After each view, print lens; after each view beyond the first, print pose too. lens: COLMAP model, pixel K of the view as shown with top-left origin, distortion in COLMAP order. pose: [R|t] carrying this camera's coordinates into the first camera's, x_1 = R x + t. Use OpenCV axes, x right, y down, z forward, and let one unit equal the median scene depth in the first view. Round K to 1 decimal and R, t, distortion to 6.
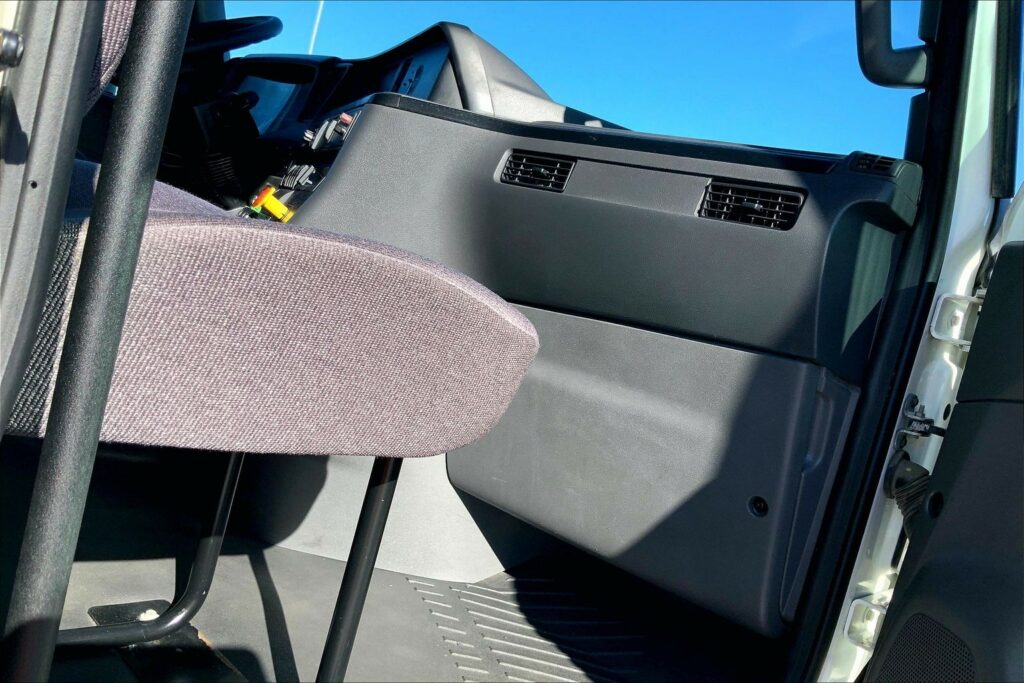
lens RADIAL K [[843.1, 0, 509.7], [0, 843.1, 337.7], [0, 0, 1]] dist [0.097706, -0.194947]
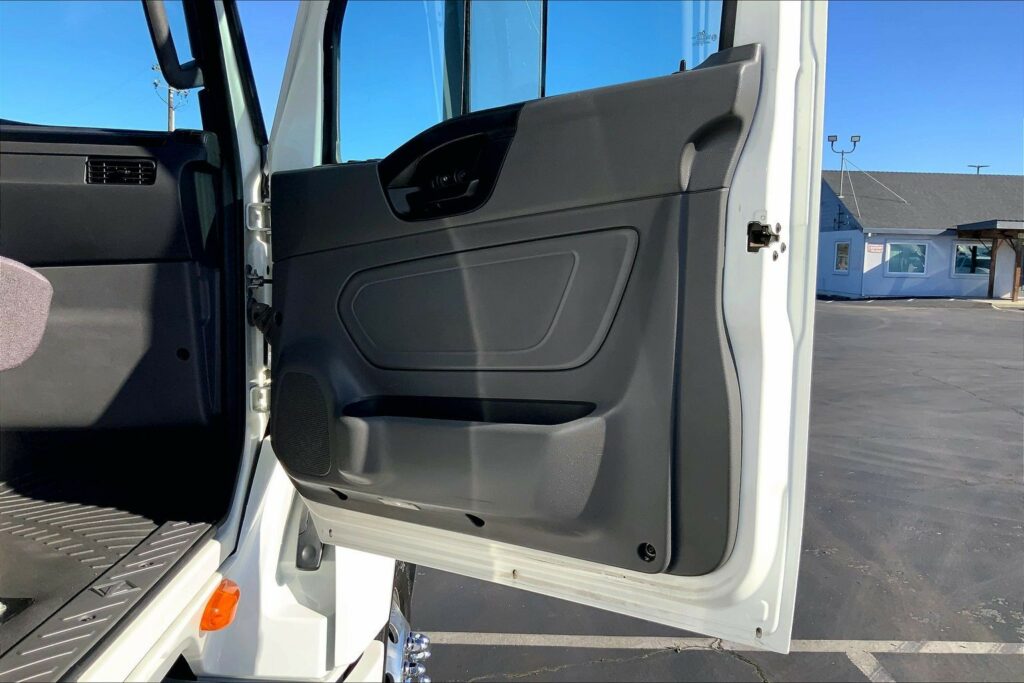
lens RADIAL K [[843.1, 0, 509.7], [0, 843.1, 337.7], [0, 0, 1]] dist [0.097706, -0.194947]
pose [[0.689604, -0.299980, 0.659134, -0.345061], [0.211418, 0.953916, 0.212947, -0.047804], [-0.692639, -0.007496, 0.721246, -0.617059]]
